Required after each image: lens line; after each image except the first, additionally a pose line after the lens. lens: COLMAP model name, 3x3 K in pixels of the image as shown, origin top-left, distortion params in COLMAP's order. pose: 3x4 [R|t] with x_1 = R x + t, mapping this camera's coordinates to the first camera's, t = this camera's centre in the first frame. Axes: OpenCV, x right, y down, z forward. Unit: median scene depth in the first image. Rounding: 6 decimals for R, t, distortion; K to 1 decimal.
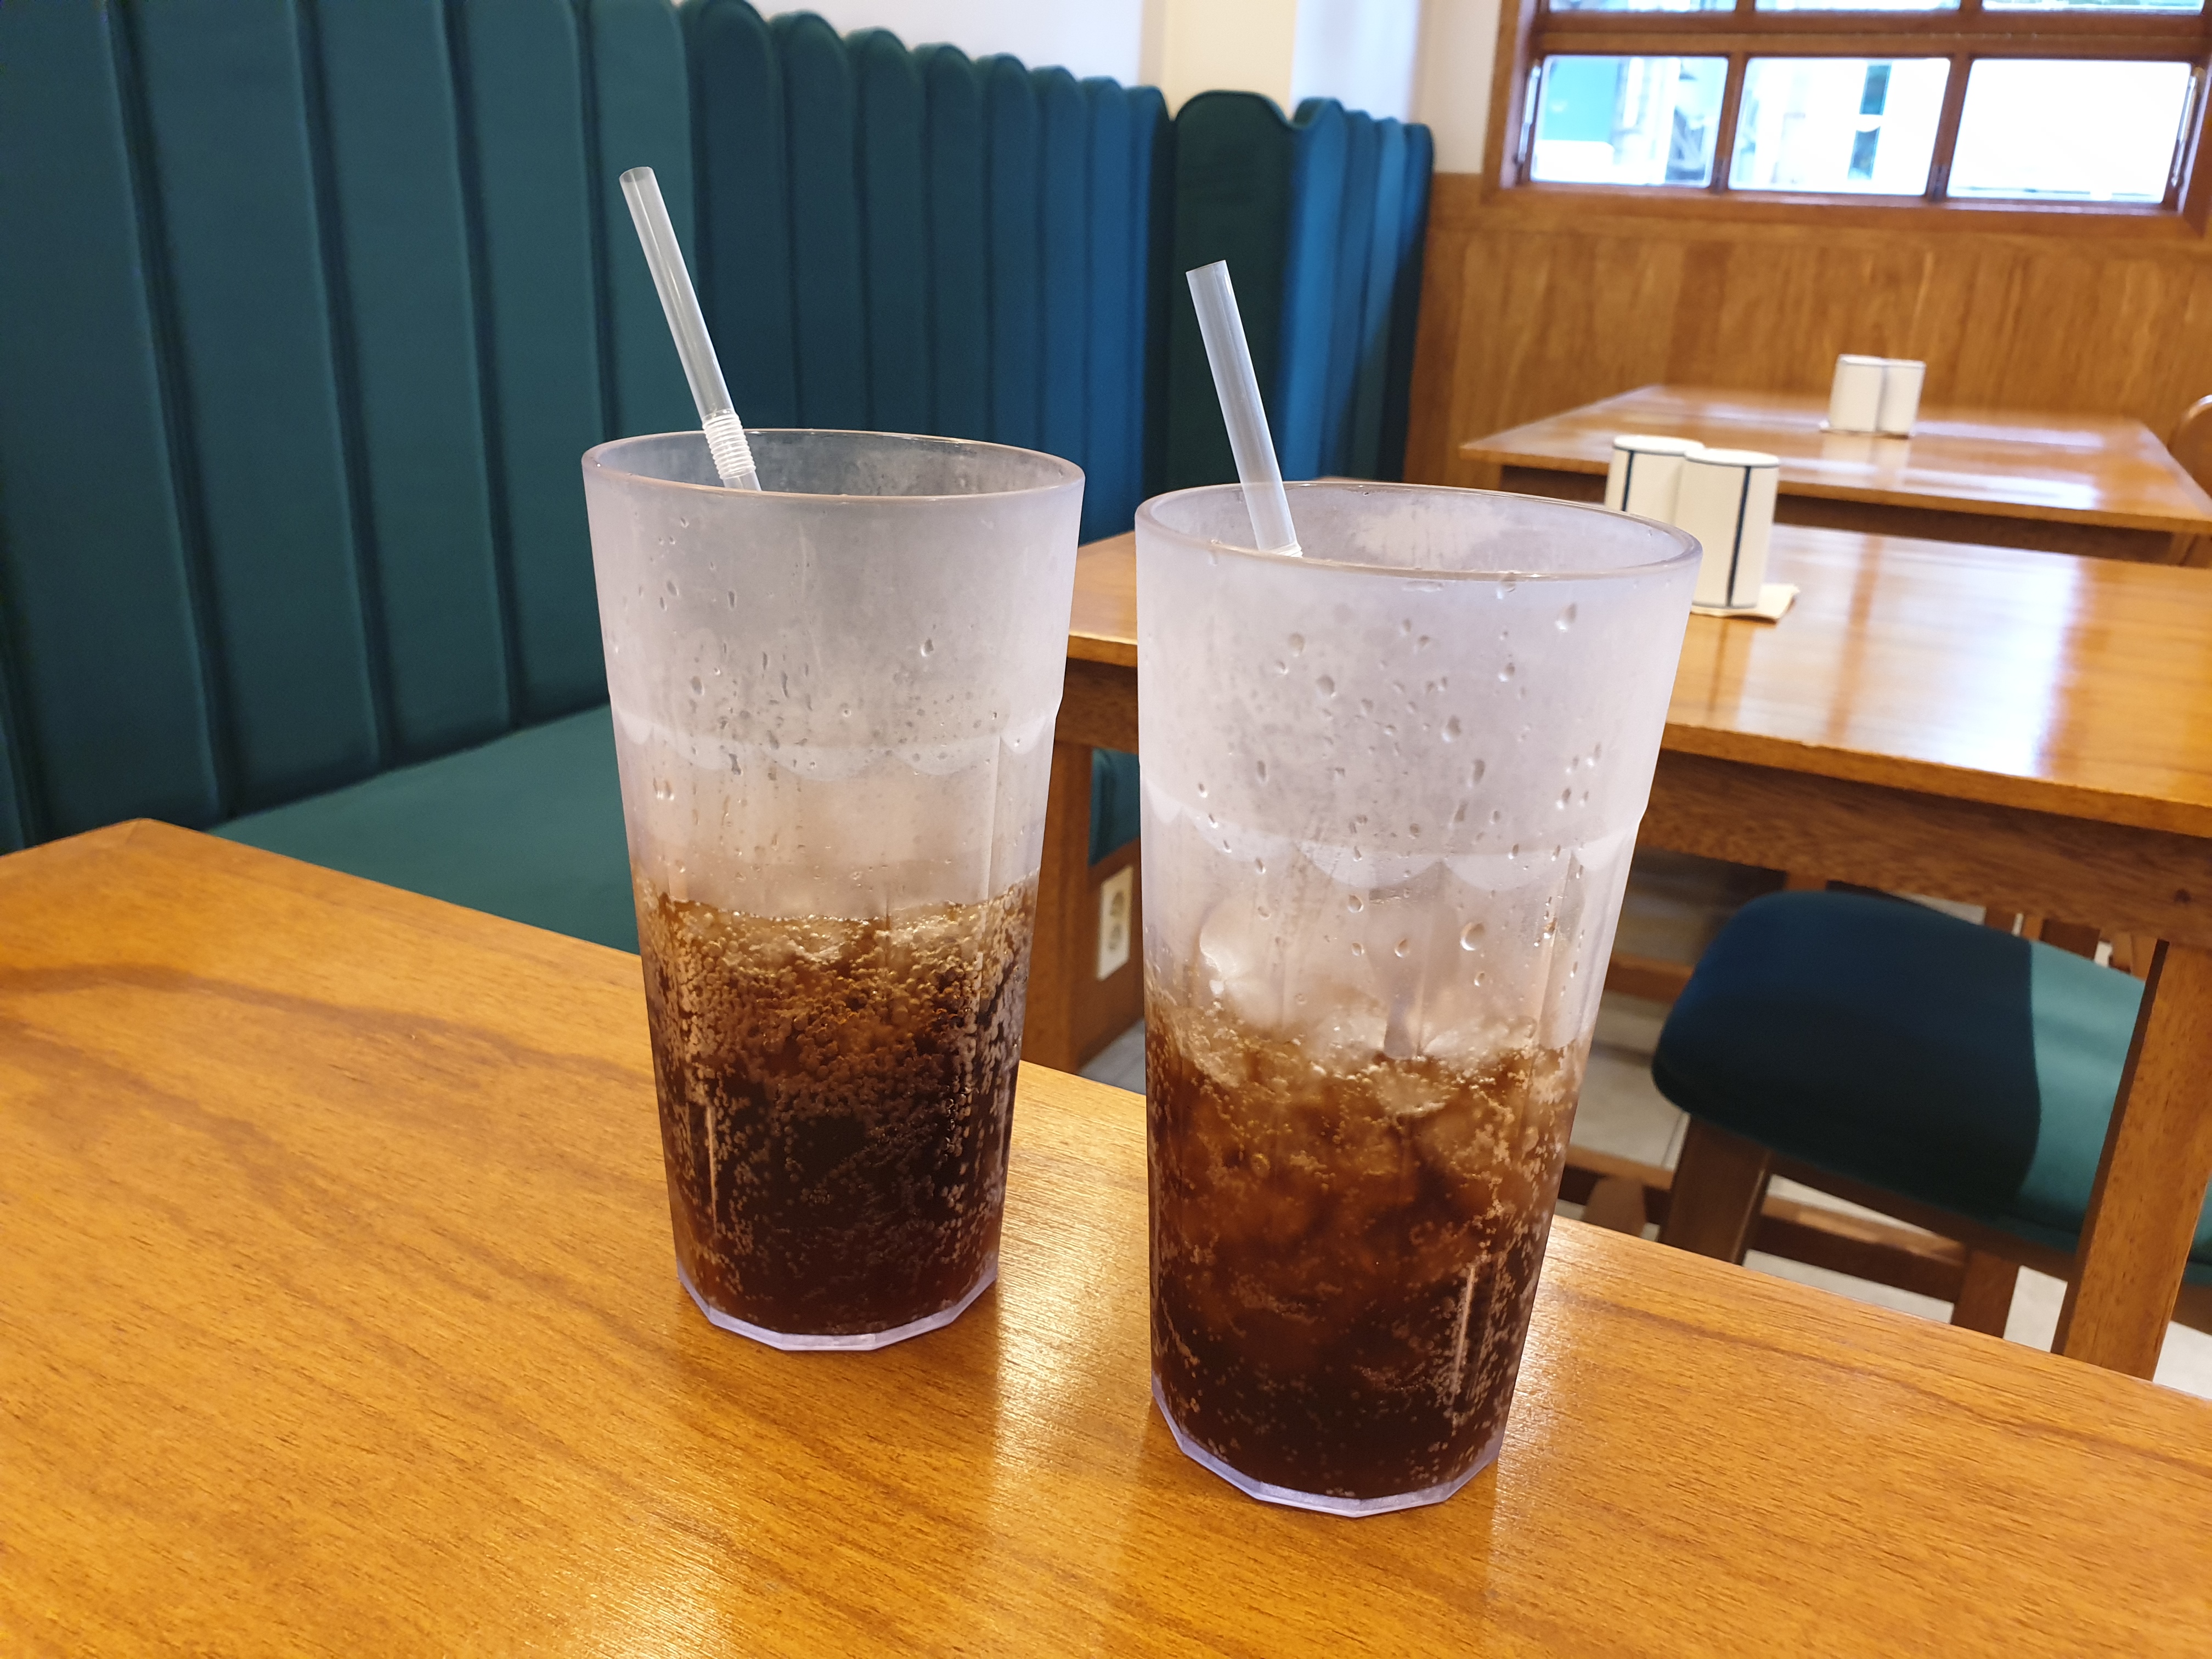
lens RADIAL K [[1708.4, 0, 1098.9], [0, 1708.4, 833.9], [0, 0, 1]] dist [0.023413, -0.000265]
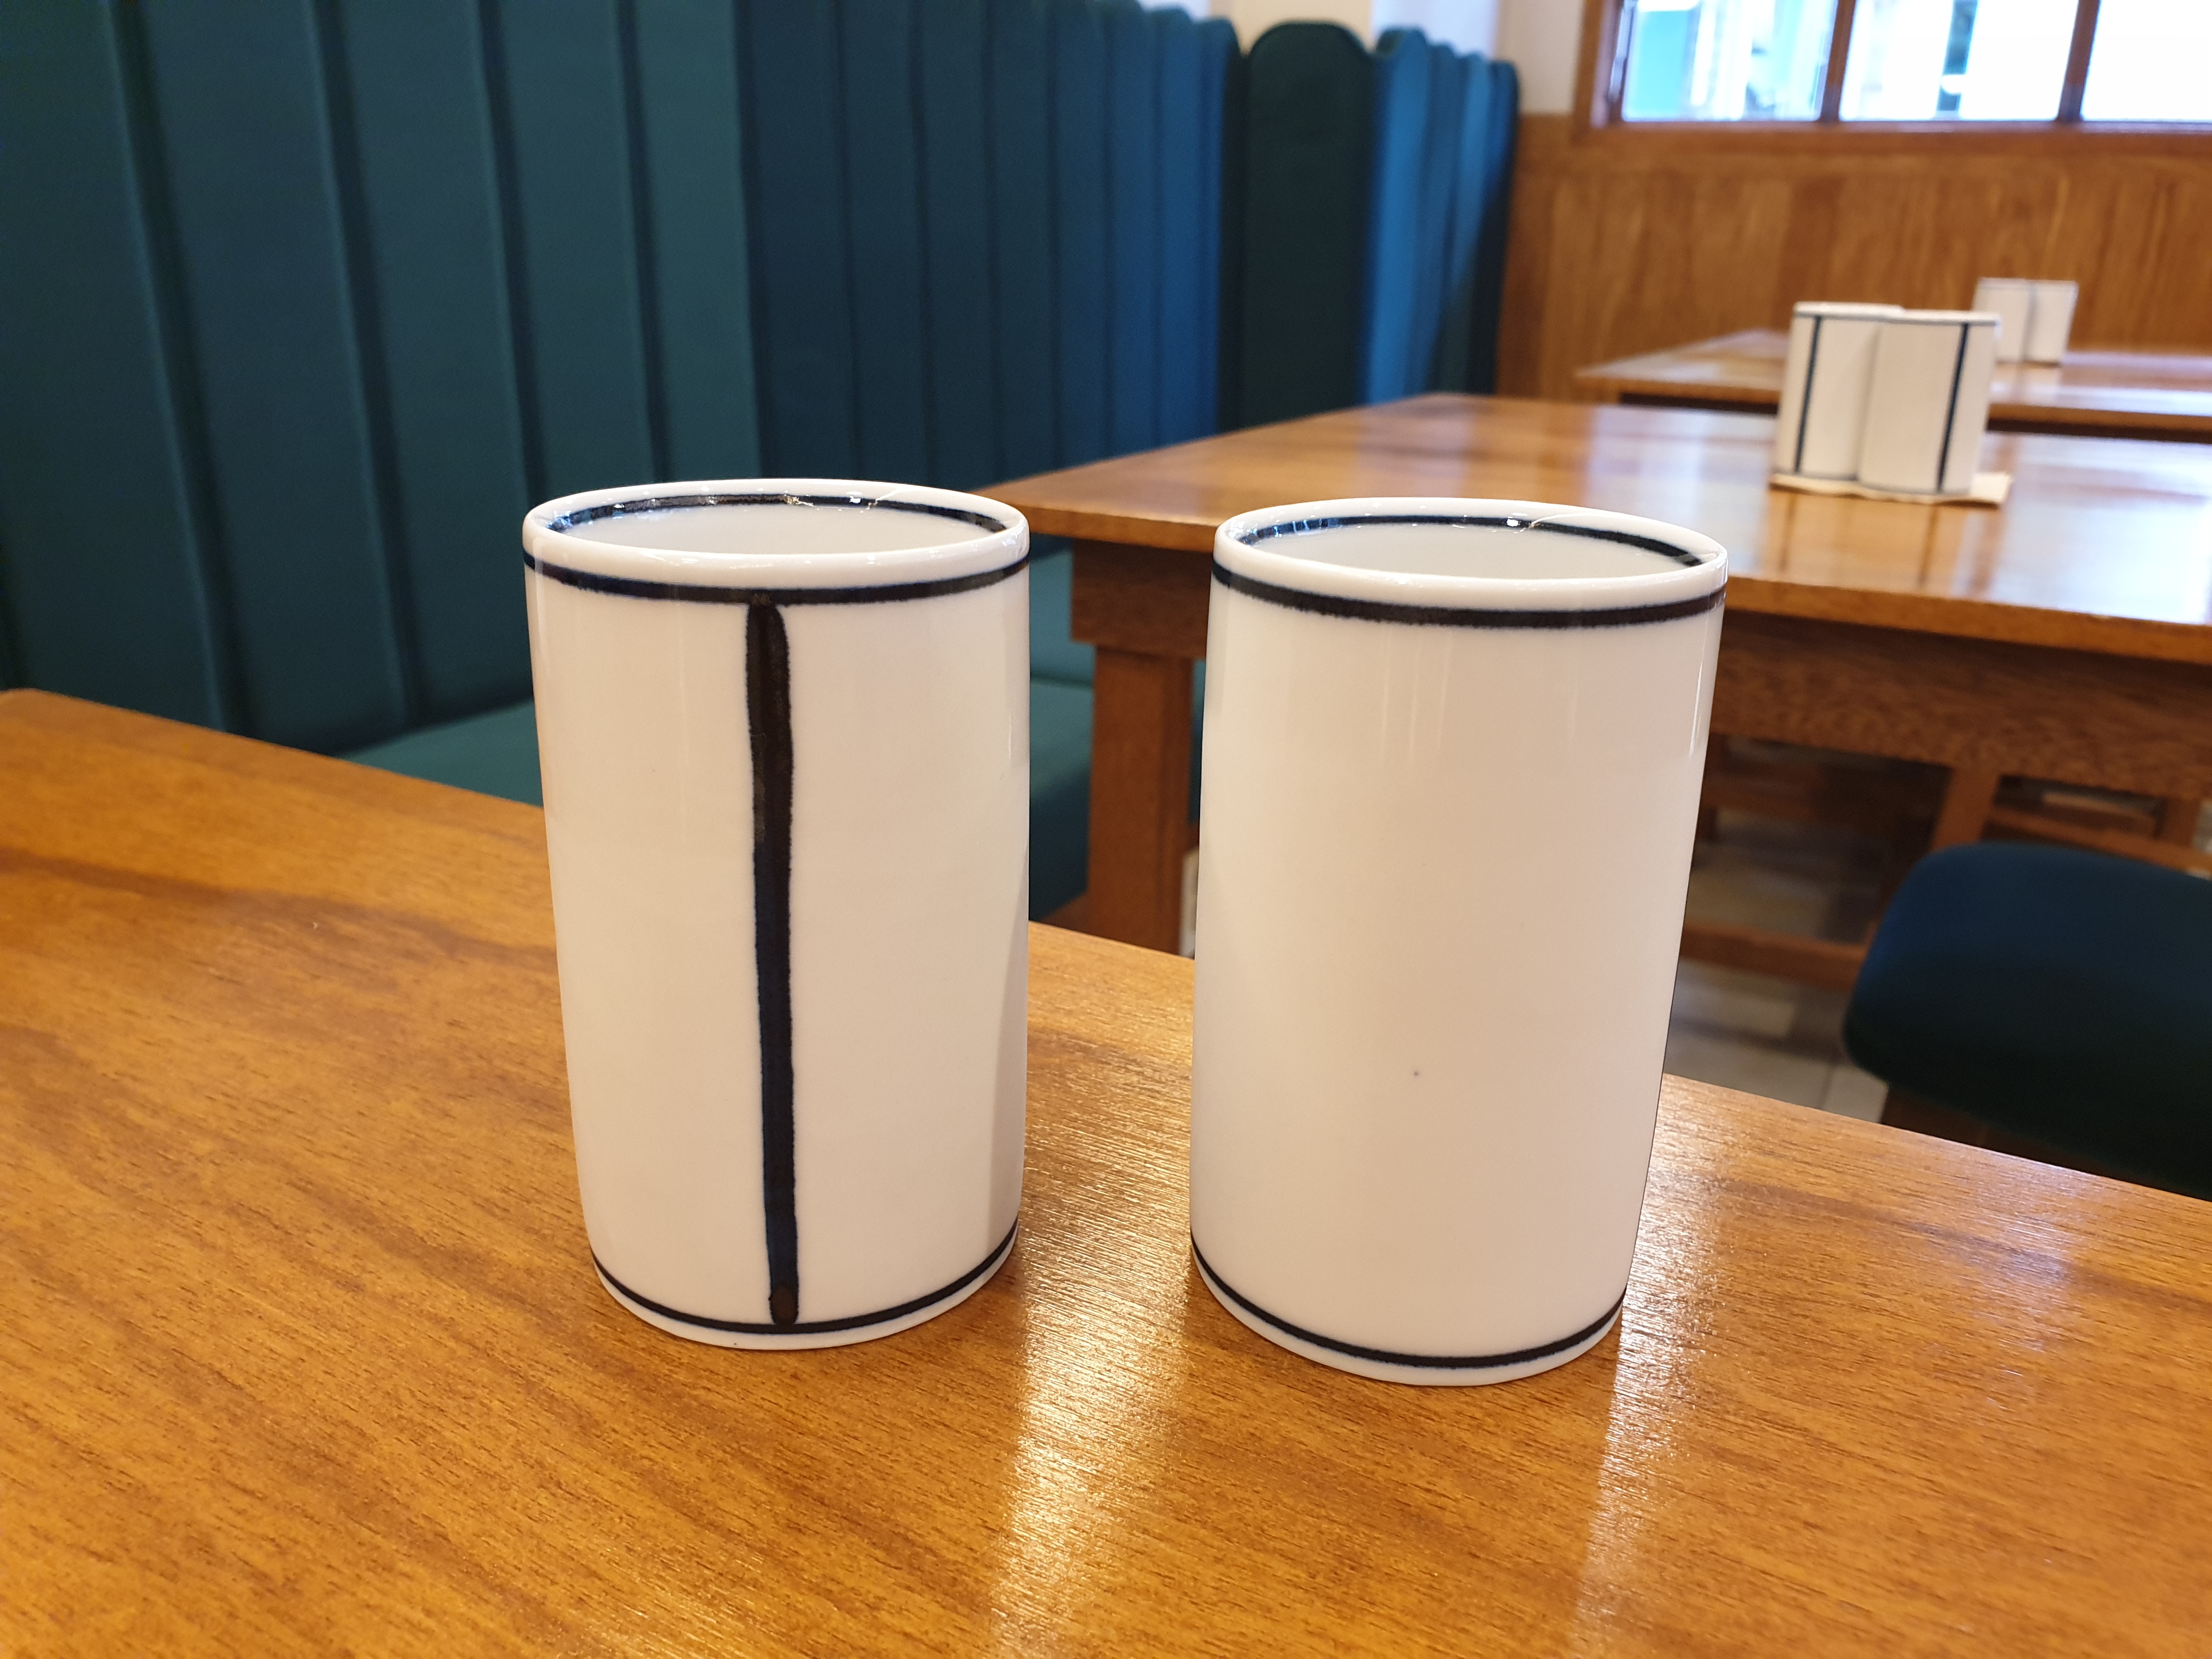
lens RADIAL K [[1708.4, 0, 1111.8], [0, 1708.4, 822.6], [0, 0, 1]] dist [0.023413, -0.000265]
pose [[0.999704, -0.006552, -0.023439, -0.051365], [0.006255, 0.999899, -0.012745, 0.082785], [0.023520, 0.012595, 0.999644, 0.284092]]
